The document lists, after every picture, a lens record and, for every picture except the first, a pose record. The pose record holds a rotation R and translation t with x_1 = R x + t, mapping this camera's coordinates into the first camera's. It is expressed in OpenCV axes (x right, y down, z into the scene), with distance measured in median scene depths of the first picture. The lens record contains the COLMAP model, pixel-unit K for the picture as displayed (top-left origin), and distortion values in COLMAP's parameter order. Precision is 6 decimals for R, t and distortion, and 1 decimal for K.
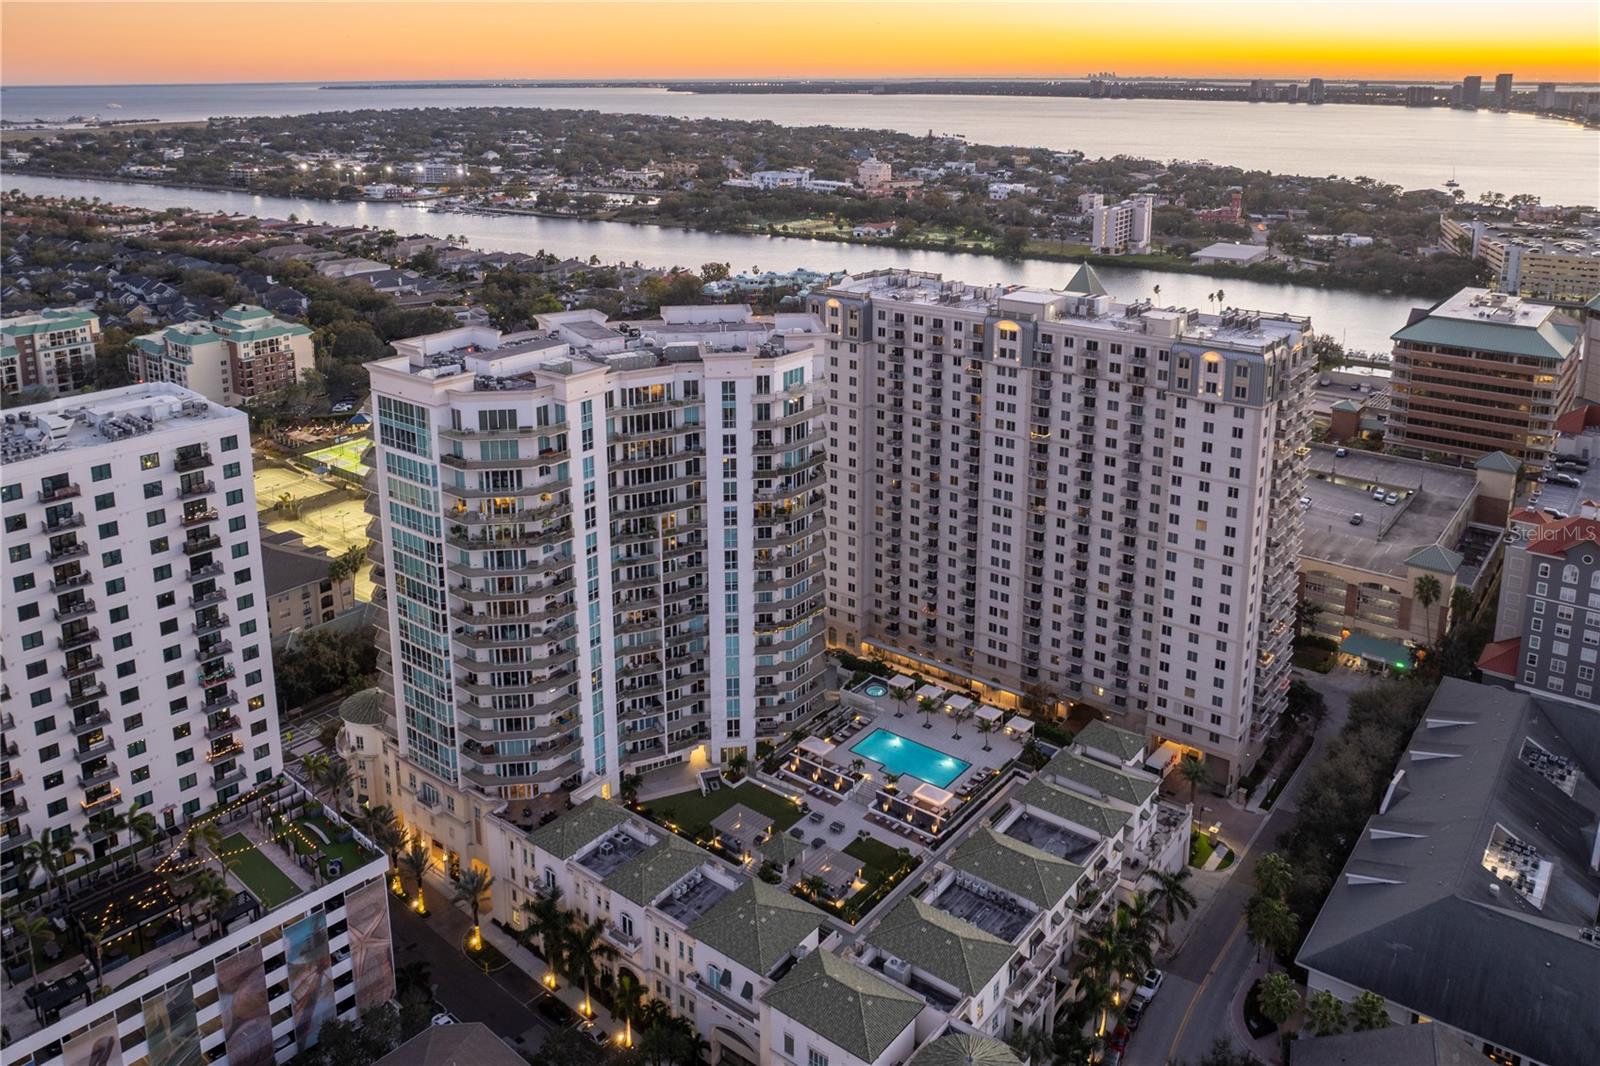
lens RADIAL K [[1235.6, 0, 739.0], [0, 1235.6, 415.9], [0, 0, 1]] dist [-0.011603, -0.005896]
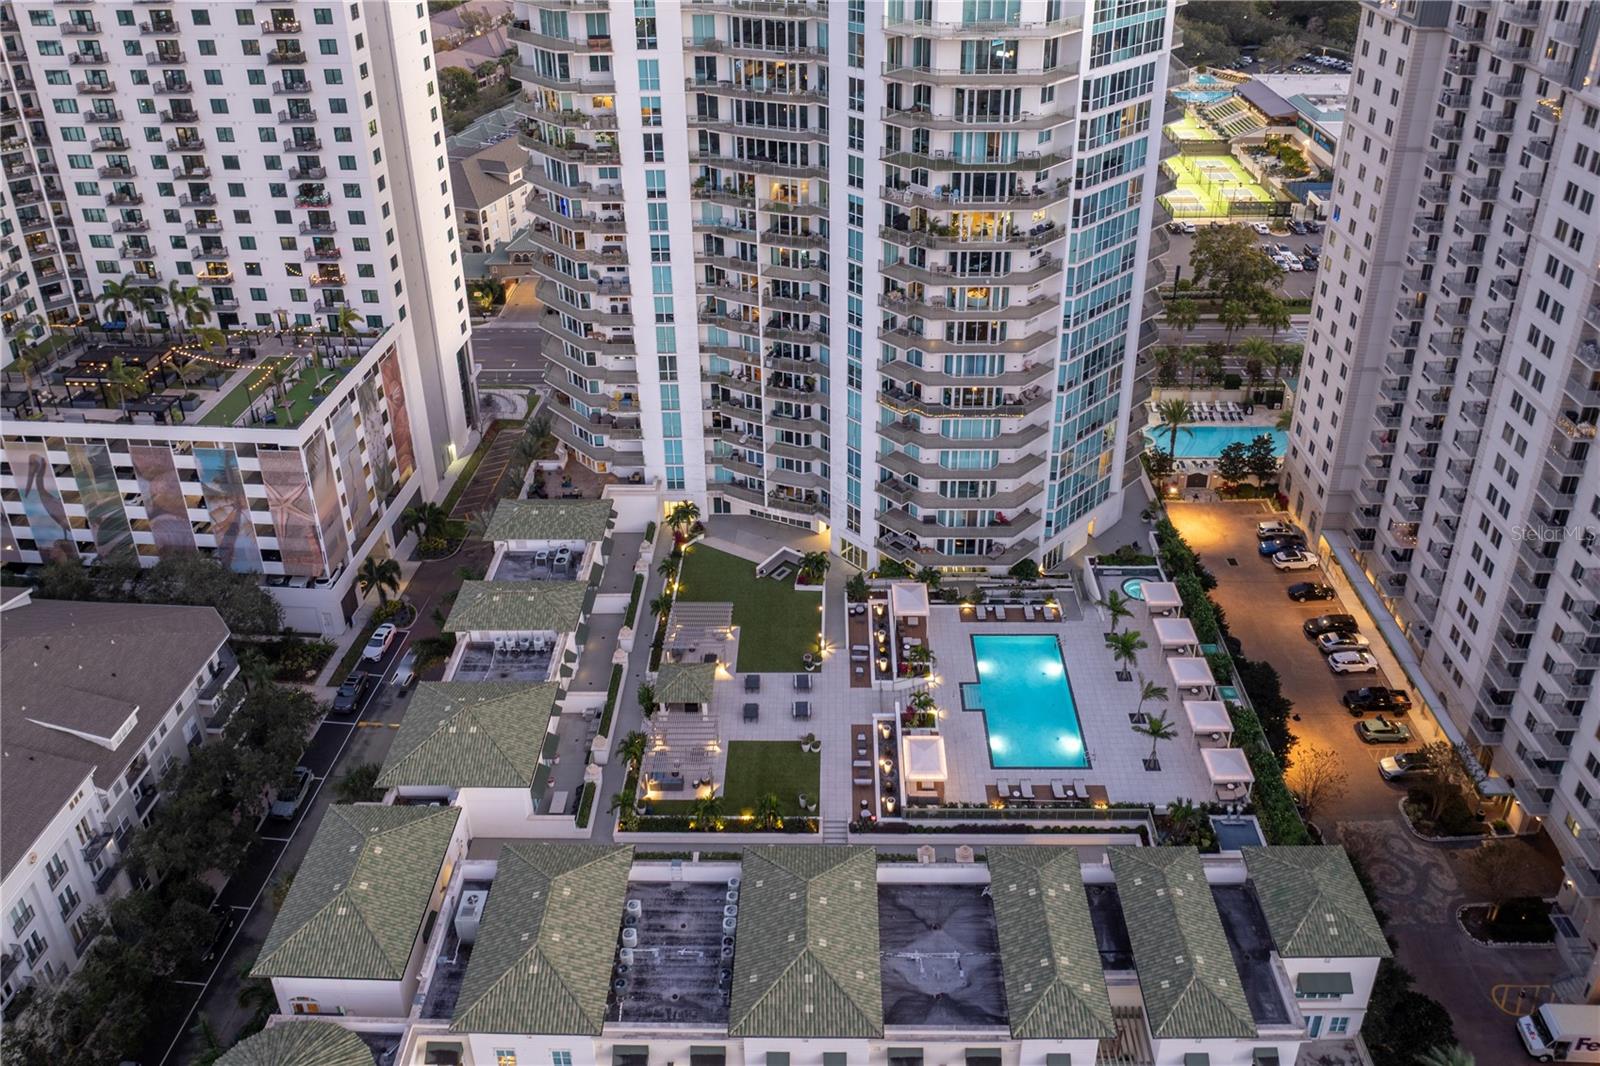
lens RADIAL K [[1173.3, 0, 775.9], [0, 1173.3, 340.5], [0, 0, 1]] dist [-0.039673, 0.007551]
pose [[0.613856, 0.348178, -0.708487, 0.402969], [-0.206698, 0.937059, 0.281418, -0.017330], [0.761878, -0.026307, 0.647187, 0.549990]]
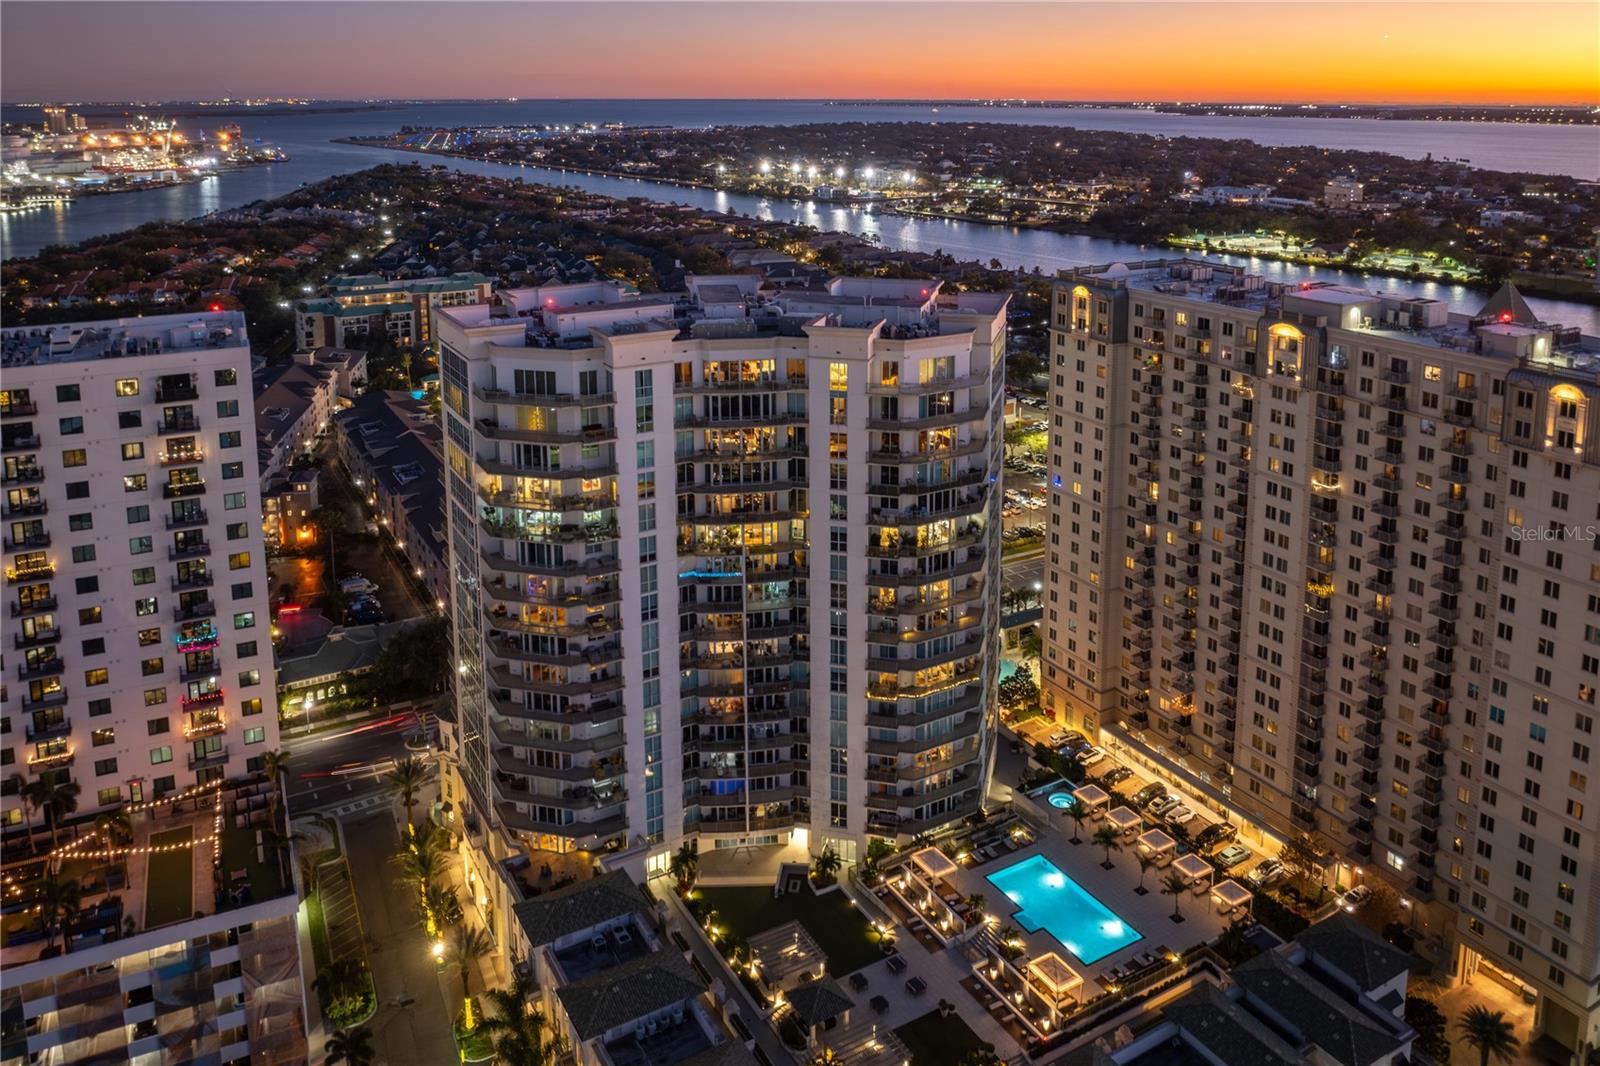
lens RADIAL K [[1217.6, 0, 806.6], [0, 1217.6, 327.1], [0, 0, 1]] dist [-0.014815, -0.013956]
pose [[0.940728, 0.074617, -0.330852, 0.207786], [-0.102385, 0.992467, -0.067286, 0.002209], [0.323338, 0.097172, 0.941281, 0.249365]]
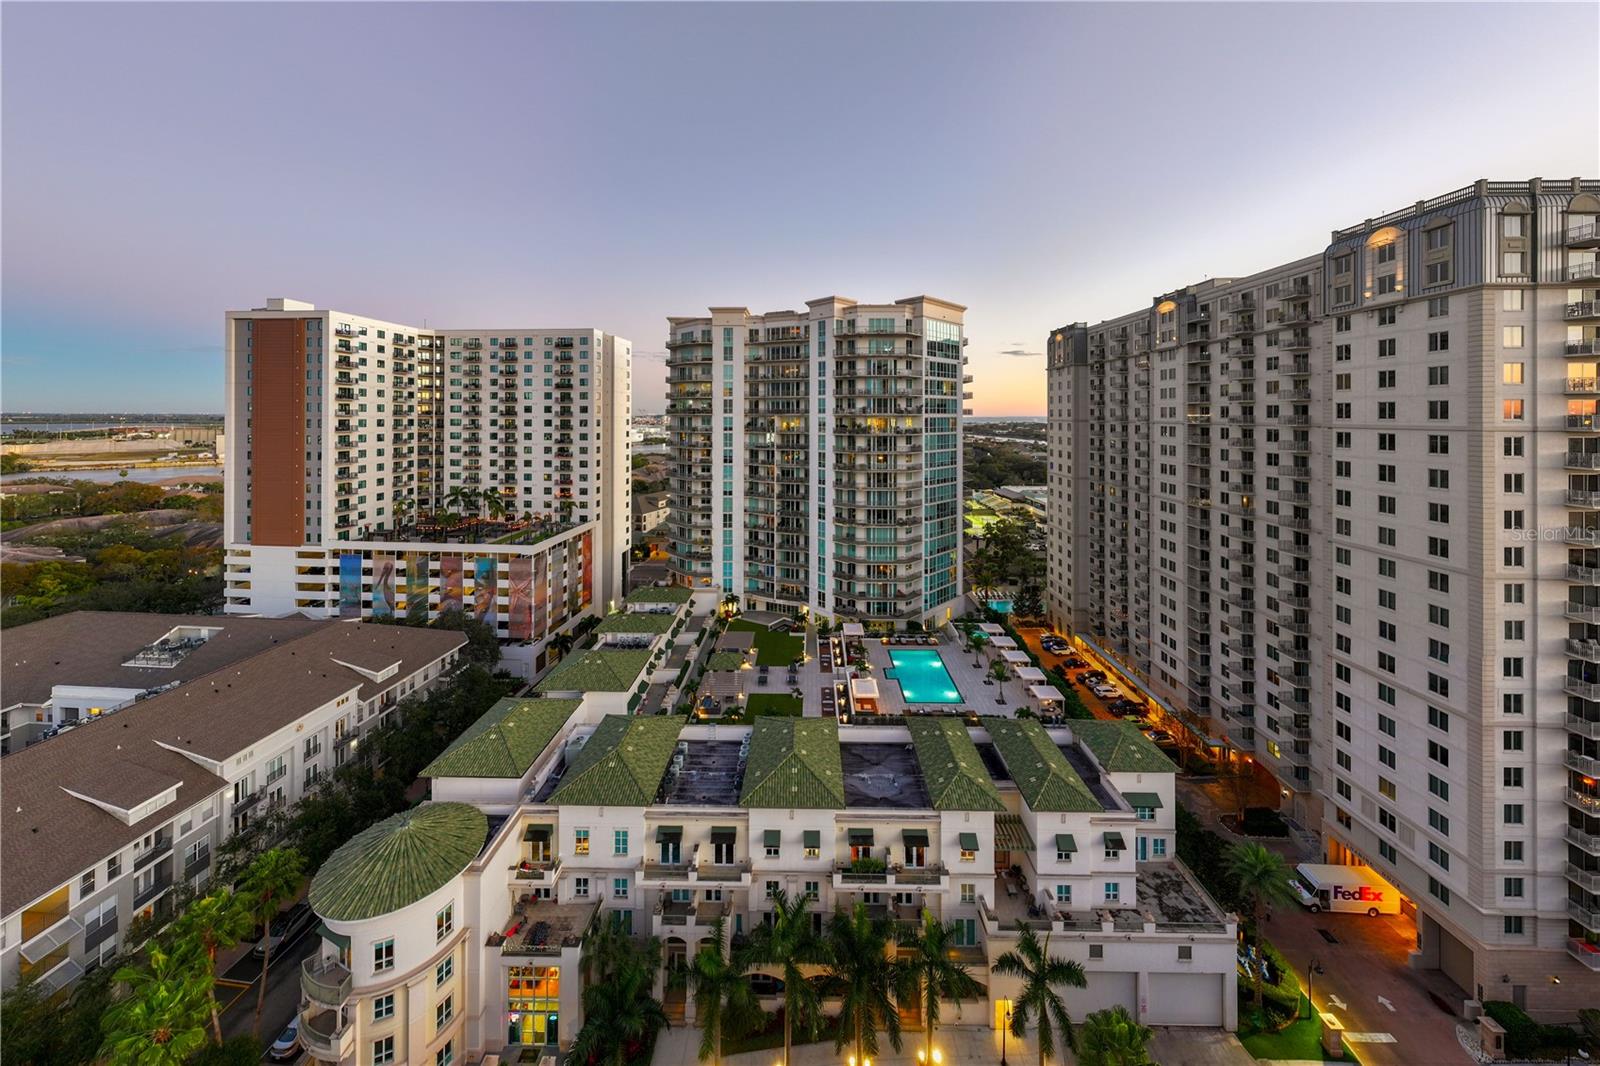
lens RADIAL K [[532.9, 0, 789.5], [0, 532.9, 433.6], [0, 0, 1]] dist [0.000690, -0.000107]
pose [[0.616336, 0.043217, -0.786296, 0.411139], [-0.228125, 0.965477, -0.125751, 0.164315], [0.753716, 0.256879, 0.604917, 0.597429]]
